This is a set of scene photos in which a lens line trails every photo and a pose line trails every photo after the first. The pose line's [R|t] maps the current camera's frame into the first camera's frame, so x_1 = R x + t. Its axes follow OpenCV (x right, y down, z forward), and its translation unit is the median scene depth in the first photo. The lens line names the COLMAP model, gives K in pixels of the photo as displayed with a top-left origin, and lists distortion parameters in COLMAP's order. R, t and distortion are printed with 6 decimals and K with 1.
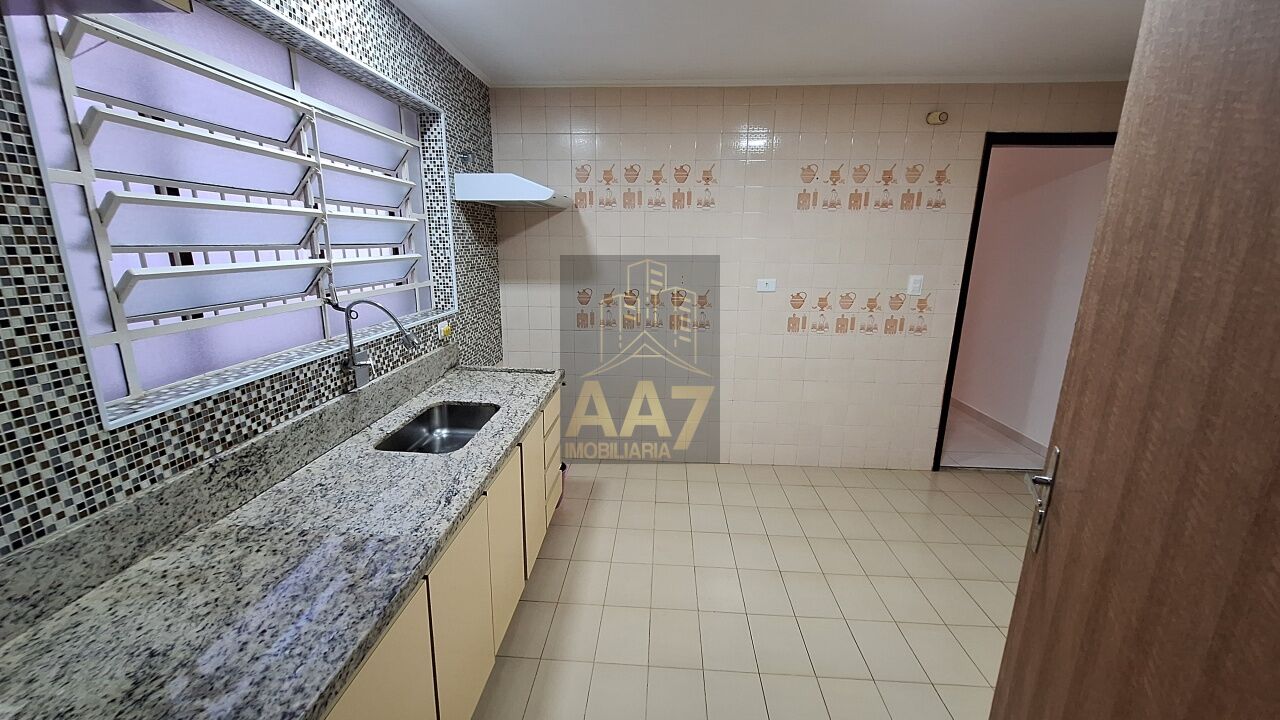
lens RADIAL K [[505.7, 0, 631.9], [0, 505.7, 359.9], [0, 0, 1]] dist [-0.000141, 0.000253]
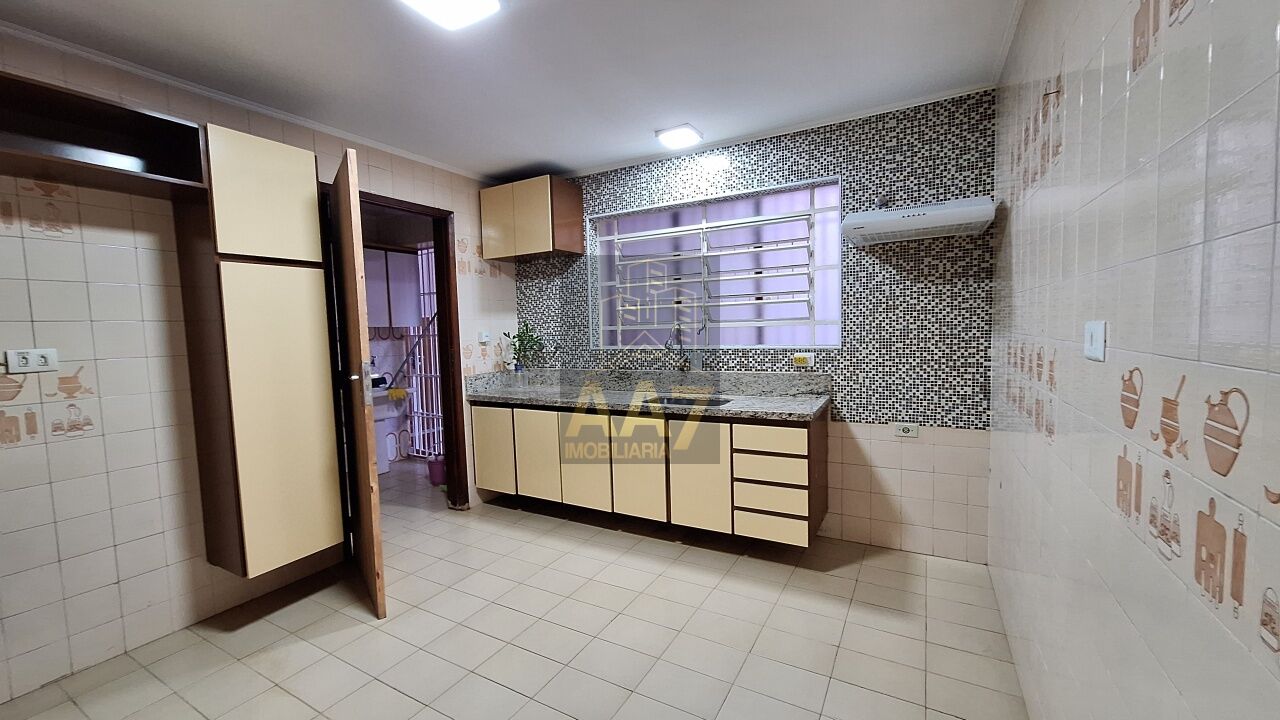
lens RADIAL K [[505.7, 0, 631.9], [0, 505.7, 359.9], [0, 0, 1]] dist [-0.000141, 0.000253]
pose [[-0.443349, 0.062090, -0.894196, 1.339881], [-0.179049, 0.971358, 0.156221, -0.258054], [0.878284, 0.229366, -0.419533, 1.718021]]
